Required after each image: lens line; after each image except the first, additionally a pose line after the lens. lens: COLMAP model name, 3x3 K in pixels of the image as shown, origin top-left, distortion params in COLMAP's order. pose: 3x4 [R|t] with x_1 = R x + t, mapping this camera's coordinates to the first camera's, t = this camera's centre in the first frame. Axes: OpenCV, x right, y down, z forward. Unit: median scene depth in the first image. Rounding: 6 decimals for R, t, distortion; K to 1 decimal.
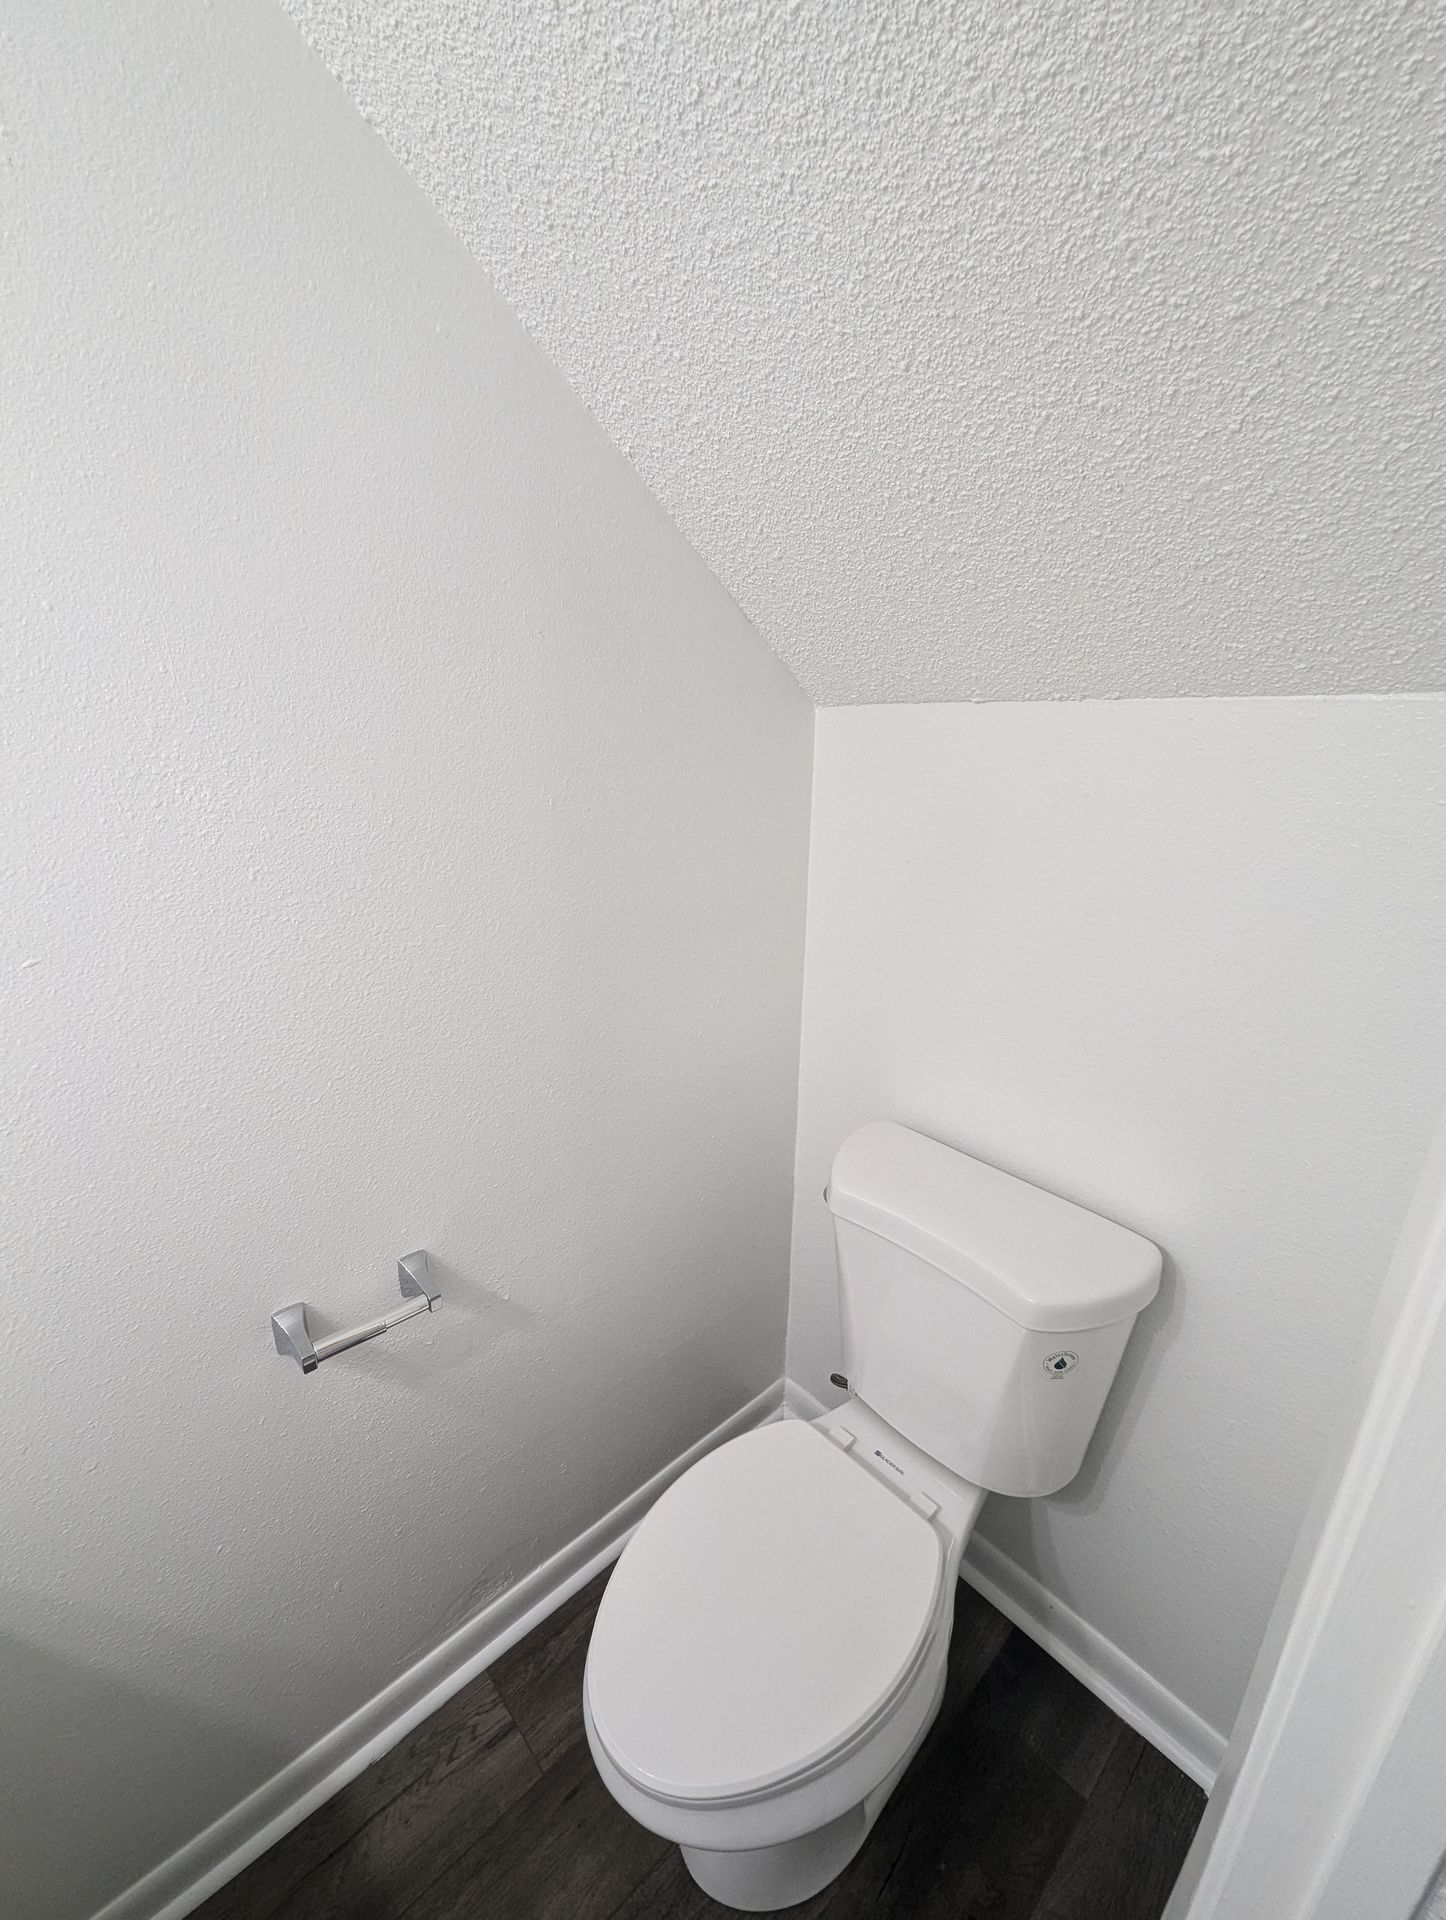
lens RADIAL K [[796.8, 0, 712.2], [0, 796.8, 971.1], [0, 0, 1]] dist [-0.002364, 0.000969]
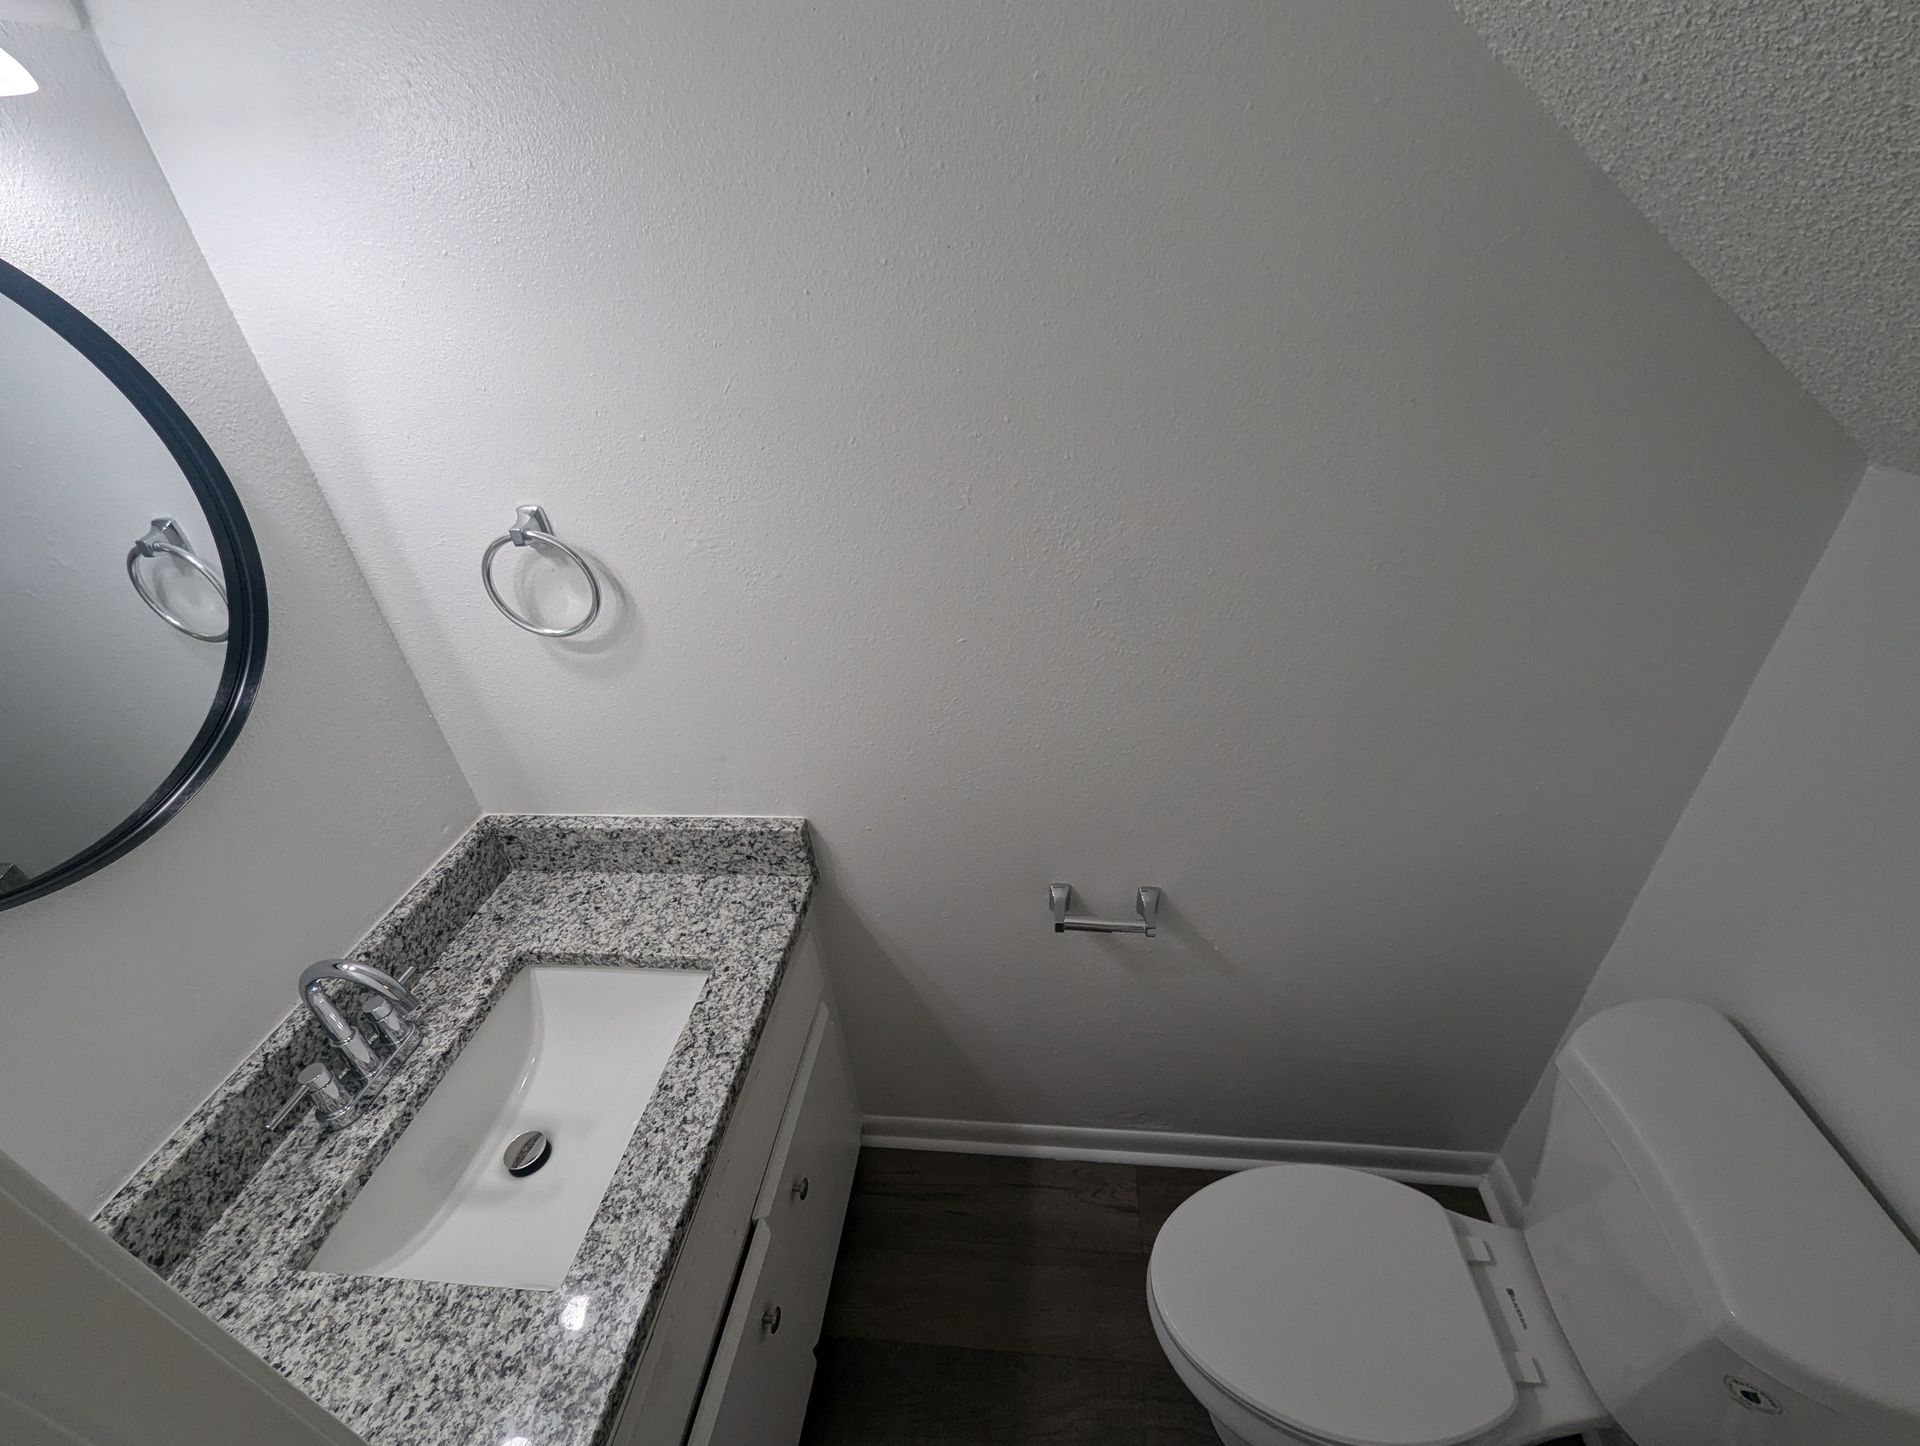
lens RADIAL K [[796.8, 0, 971.5], [0, 796.8, 729.8], [0, 0, 1]] dist [-0.002364, 0.000969]
pose [[0.667208, 0.361760, -0.651124, 0.203180], [-0.181942, 0.926816, 0.328497, -0.289210], [0.722309, -0.100709, 0.684198, -0.078495]]
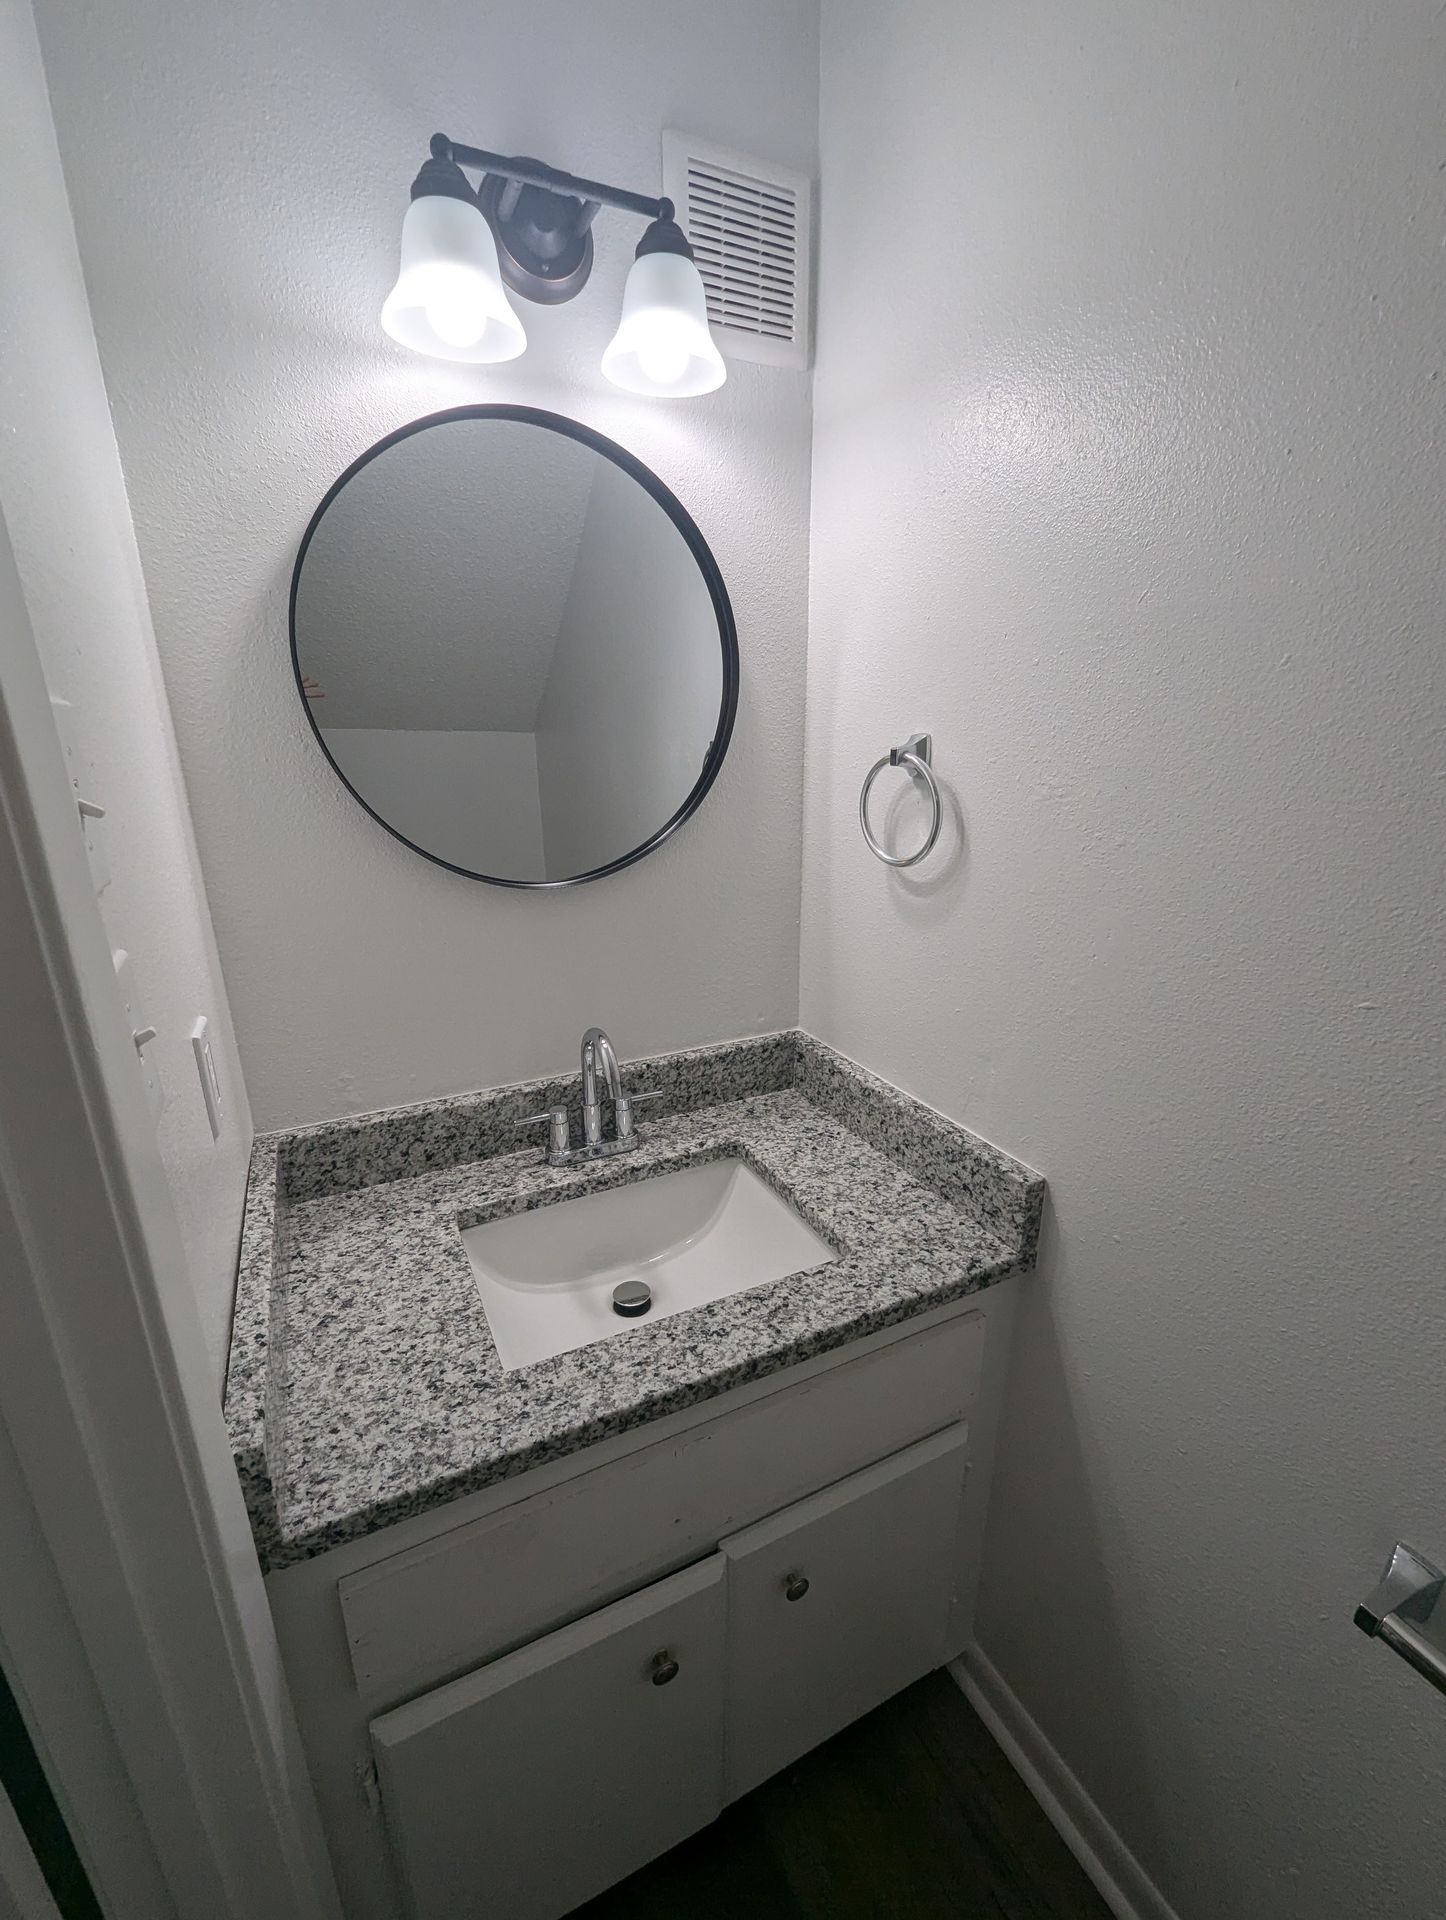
lens RADIAL K [[796.8, 0, 712.2], [0, 796.8, 971.1], [0, 0, 1]] dist [-0.002364, 0.000969]
pose [[-0.279515, 0.285286, -0.916779, 0.165866], [-0.306738, 0.878267, 0.366822, -0.118684], [0.909826, 0.383743, -0.157980, 0.328785]]
